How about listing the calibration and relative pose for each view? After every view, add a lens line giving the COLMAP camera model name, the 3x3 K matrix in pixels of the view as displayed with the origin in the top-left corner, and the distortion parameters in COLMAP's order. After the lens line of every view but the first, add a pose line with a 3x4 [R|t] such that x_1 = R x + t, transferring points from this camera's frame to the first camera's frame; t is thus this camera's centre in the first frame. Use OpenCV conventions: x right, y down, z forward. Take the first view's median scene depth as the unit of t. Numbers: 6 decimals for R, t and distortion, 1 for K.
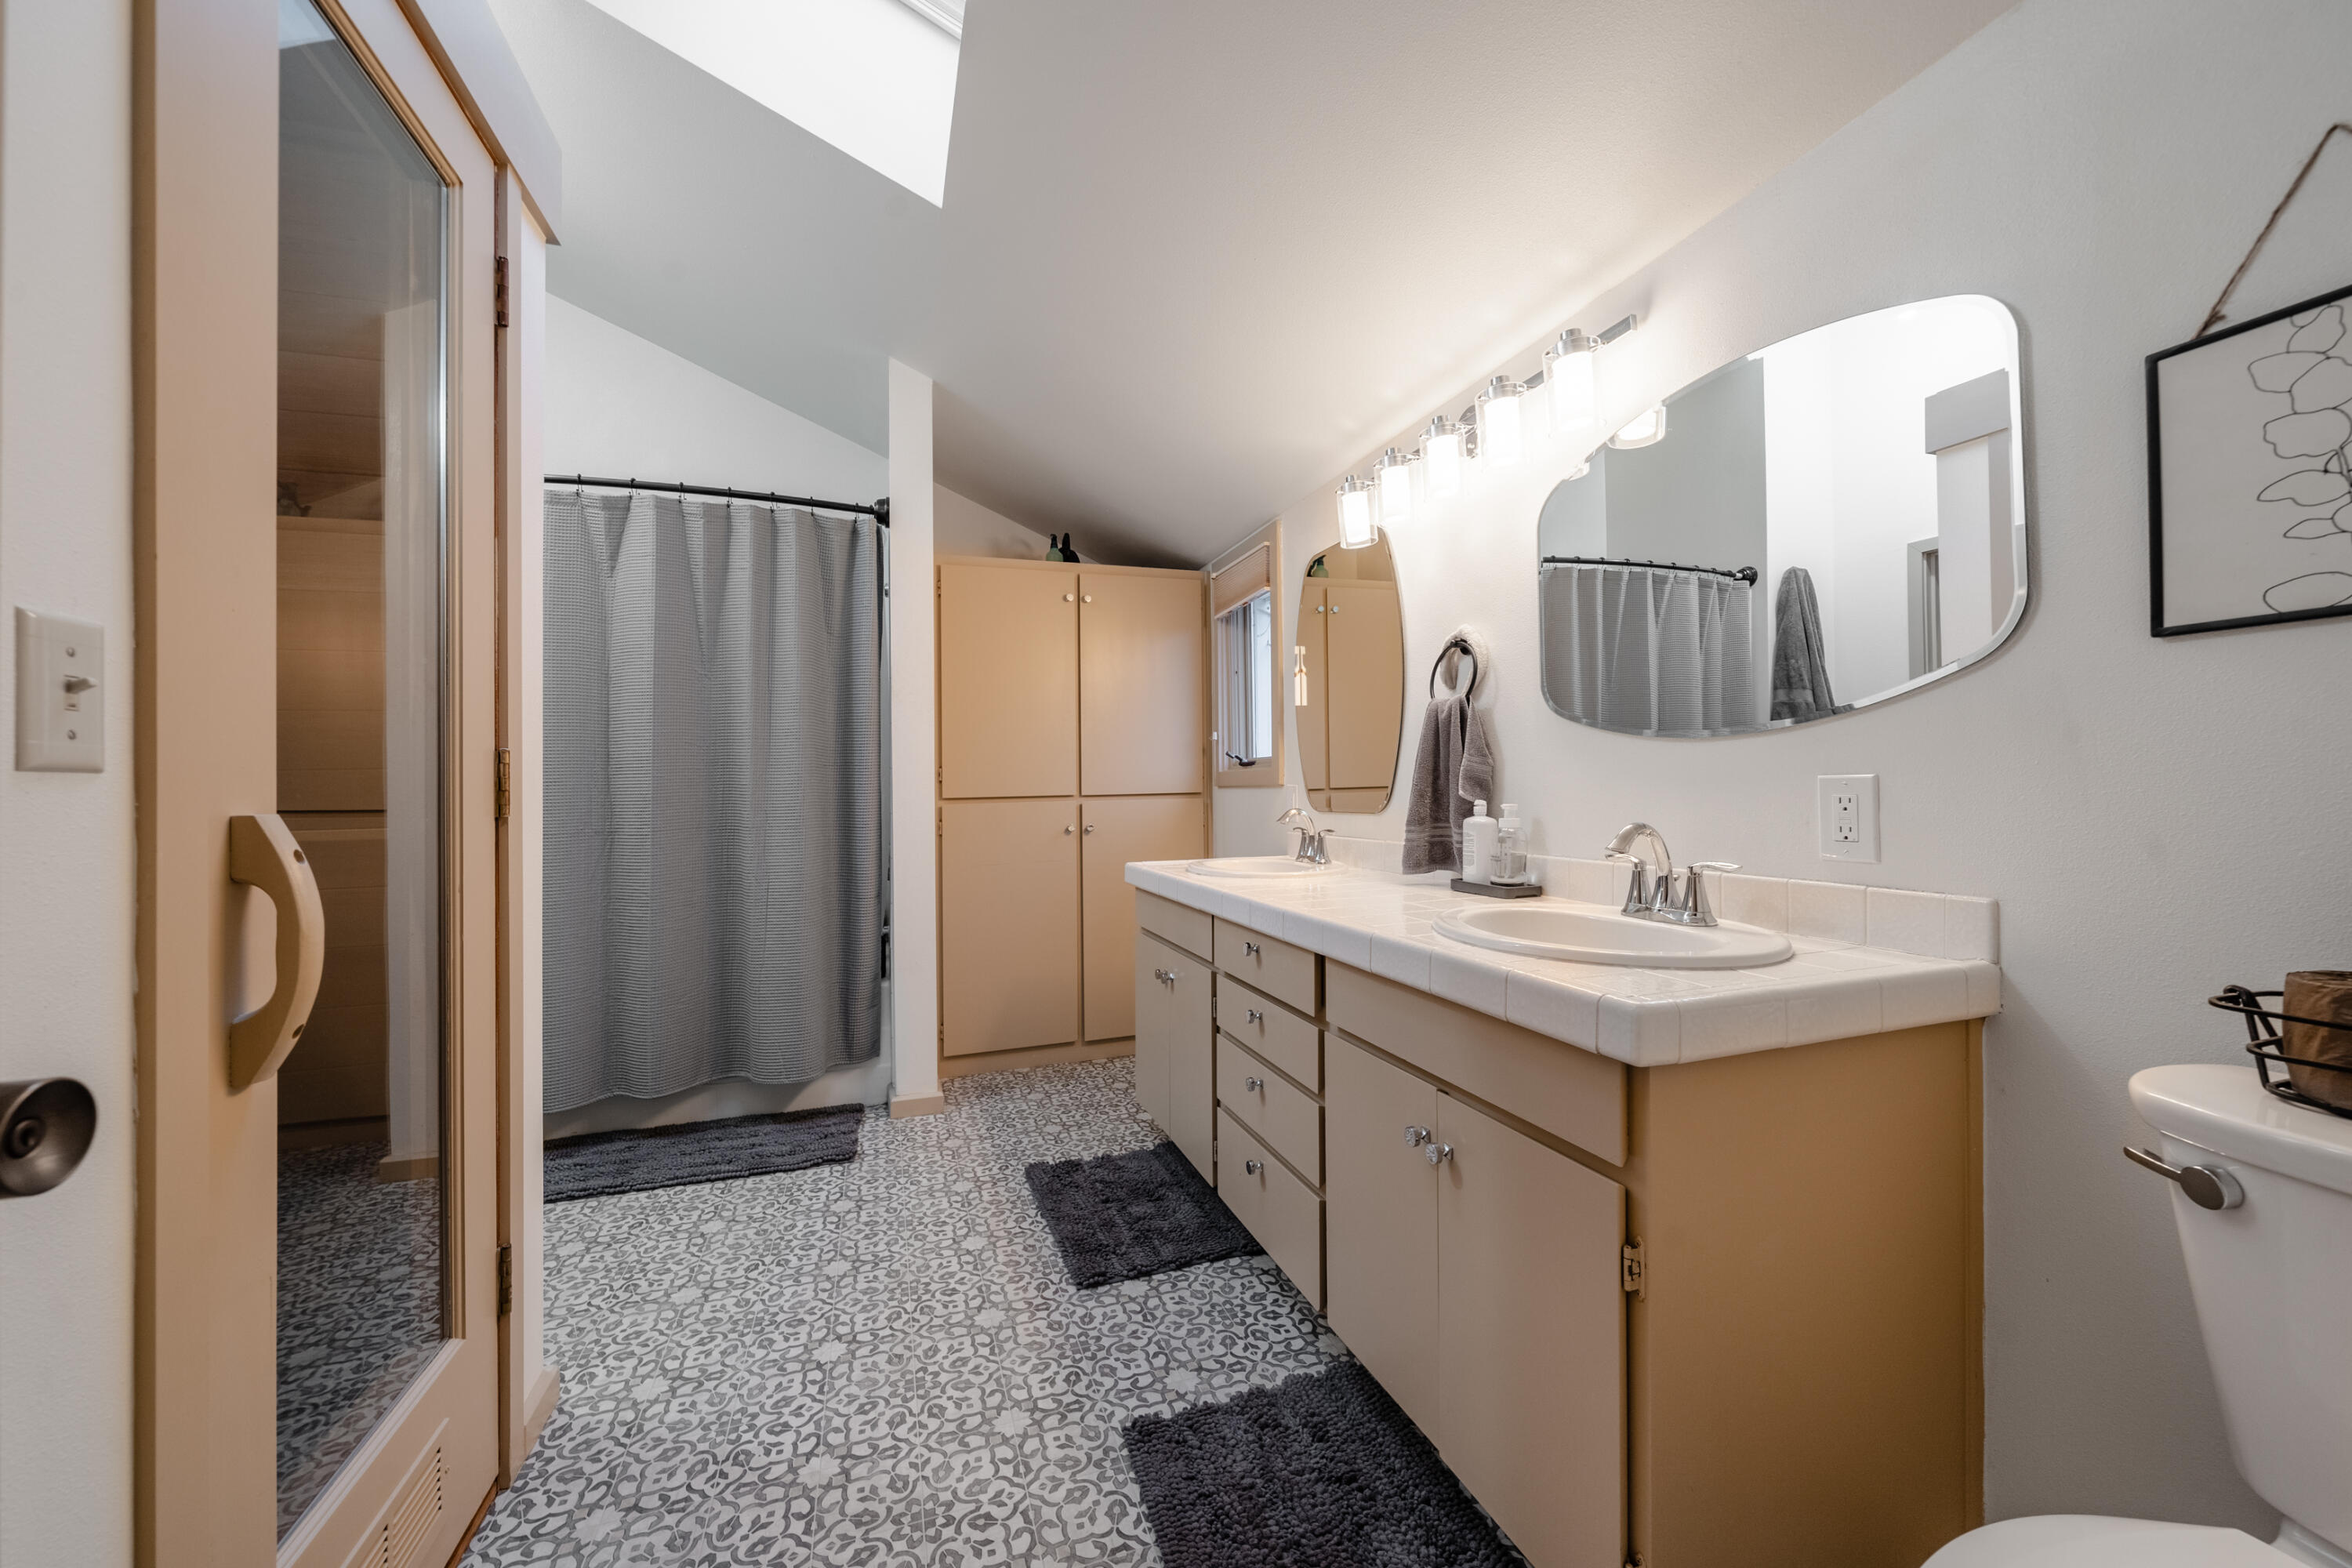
lens RADIAL K [[901.8, 0, 1170.7], [0, 901.8, 780.0], [0, 0, 1]] dist [-0.001187, -0.000087]
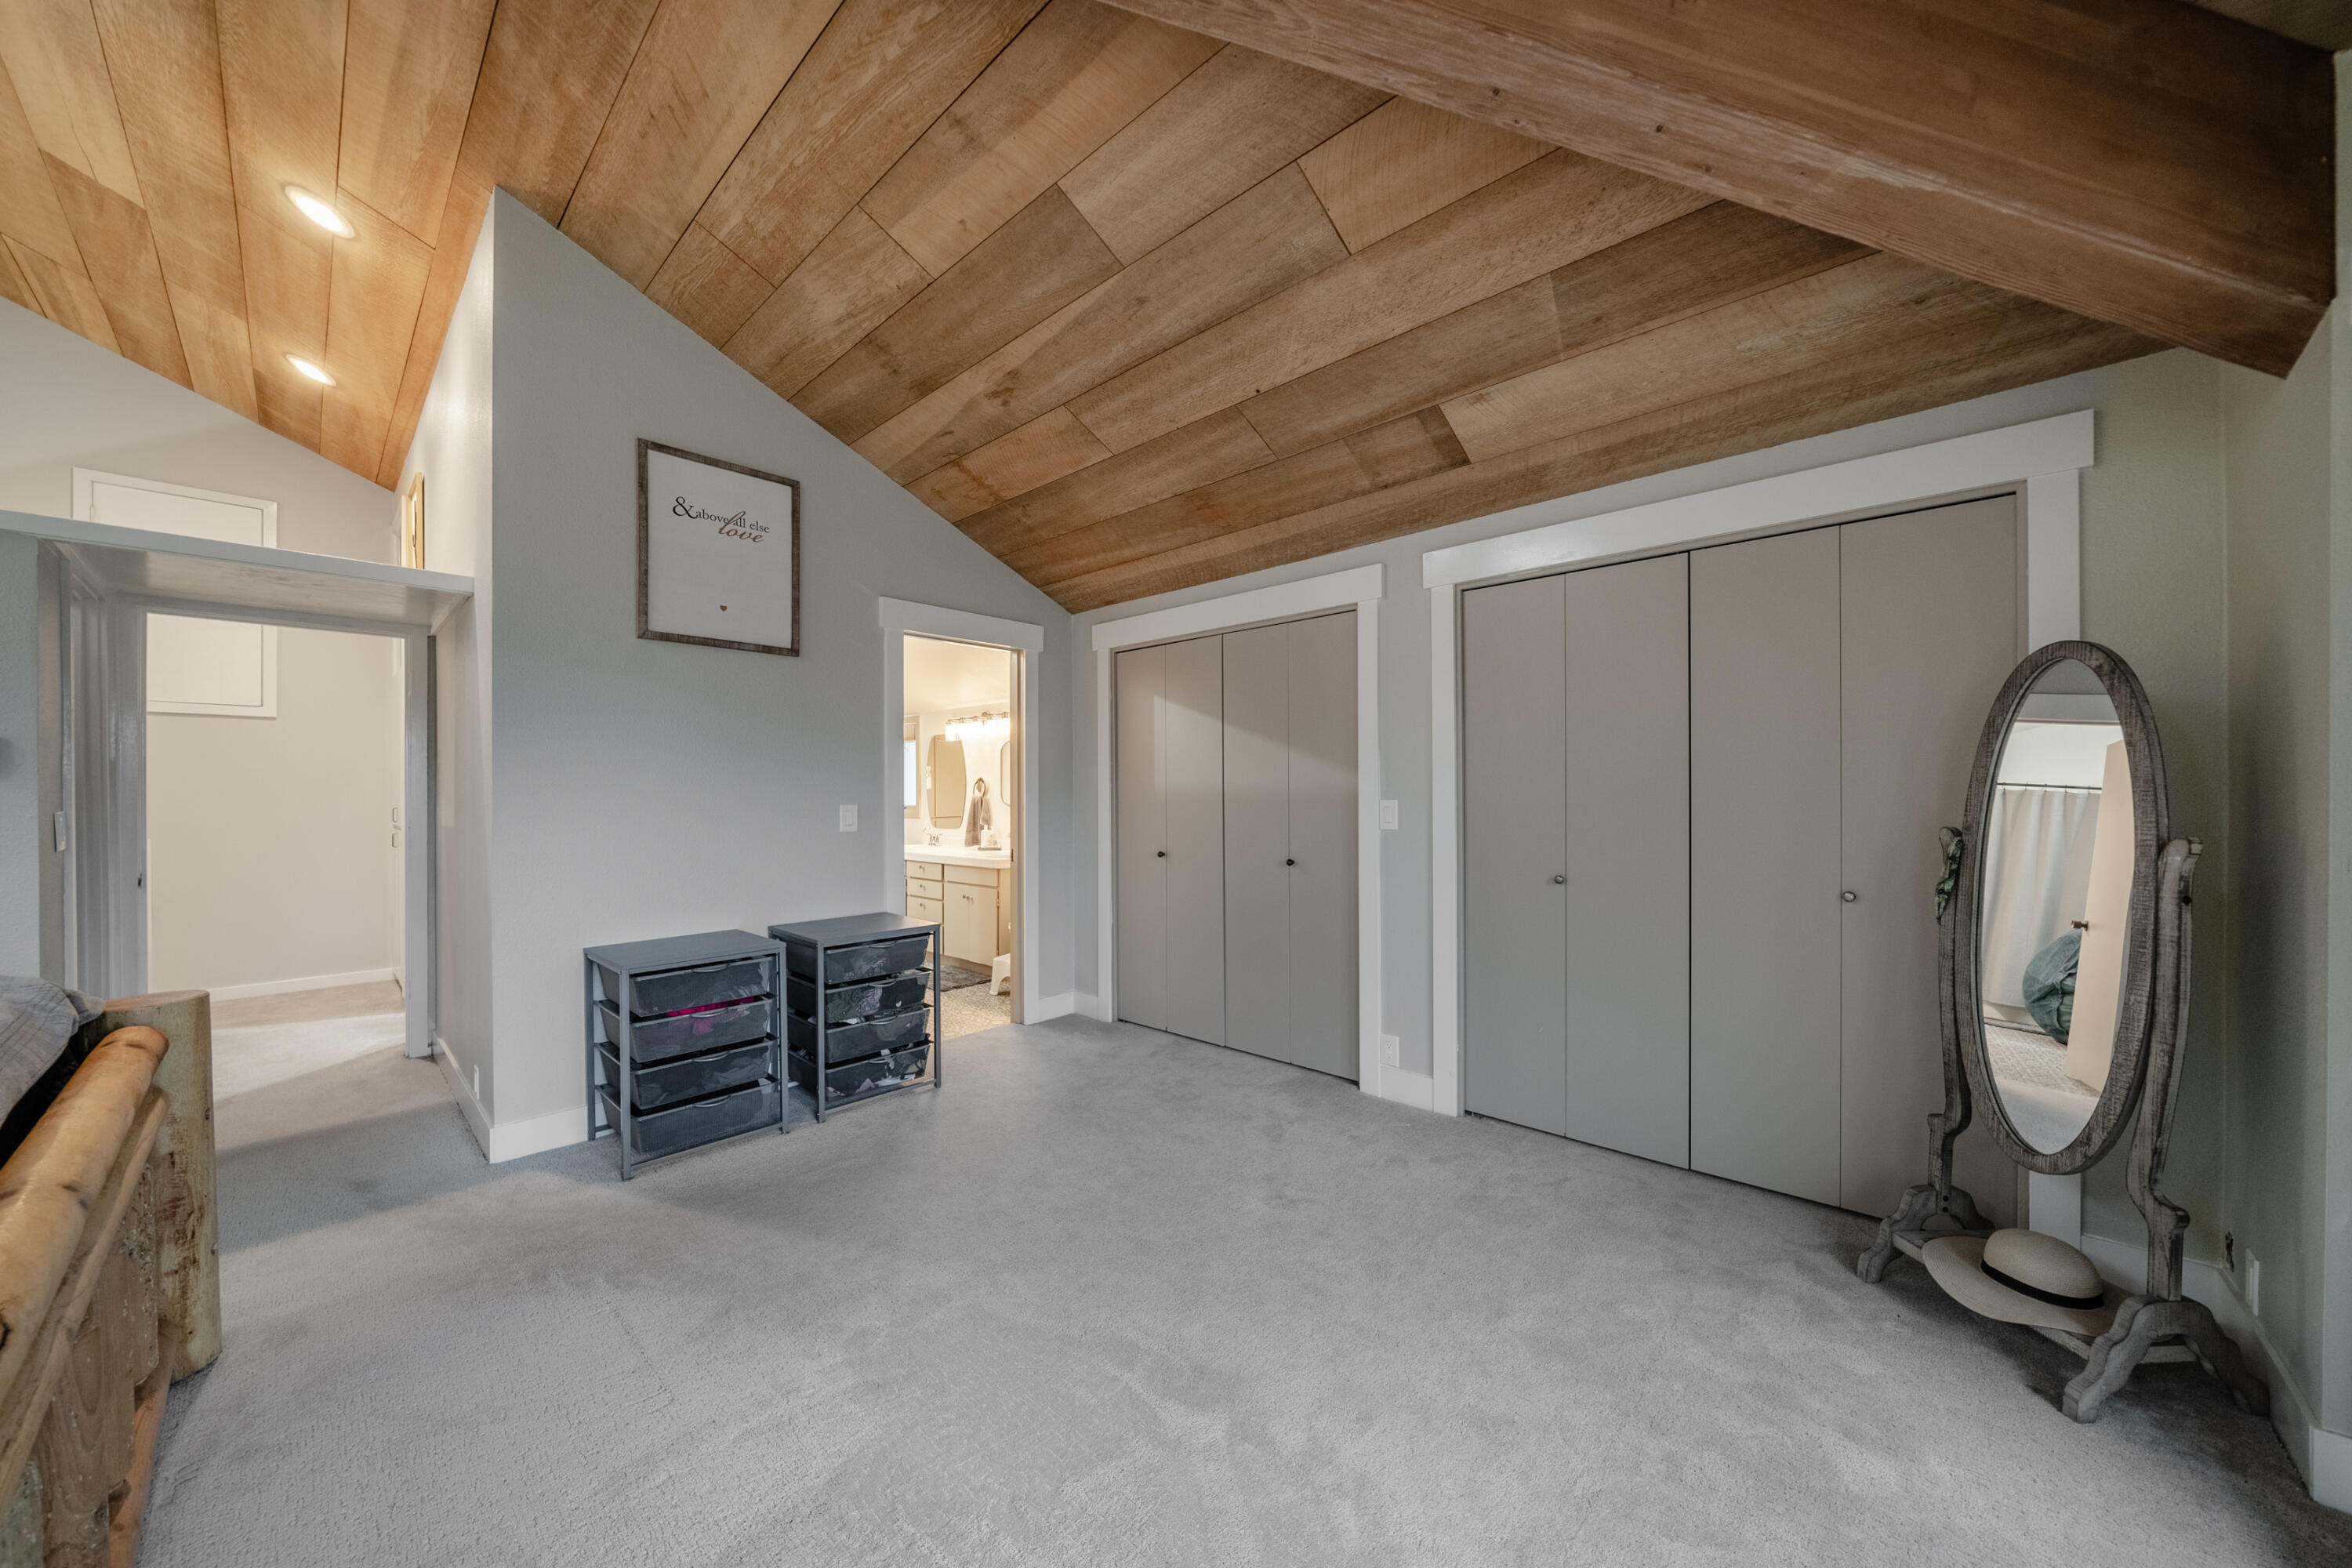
lens RADIAL K [[803.0, 0, 1179.9], [0, 803.0, 790.8], [0, 0, 1]] dist [-0.007985, 0.000039]
pose [[0.877751, 0.008812, 0.479036, -0.480564], [-0.010781, 0.999941, 0.001360, -0.119814], [-0.478996, -0.006358, 0.877794, -2.046539]]
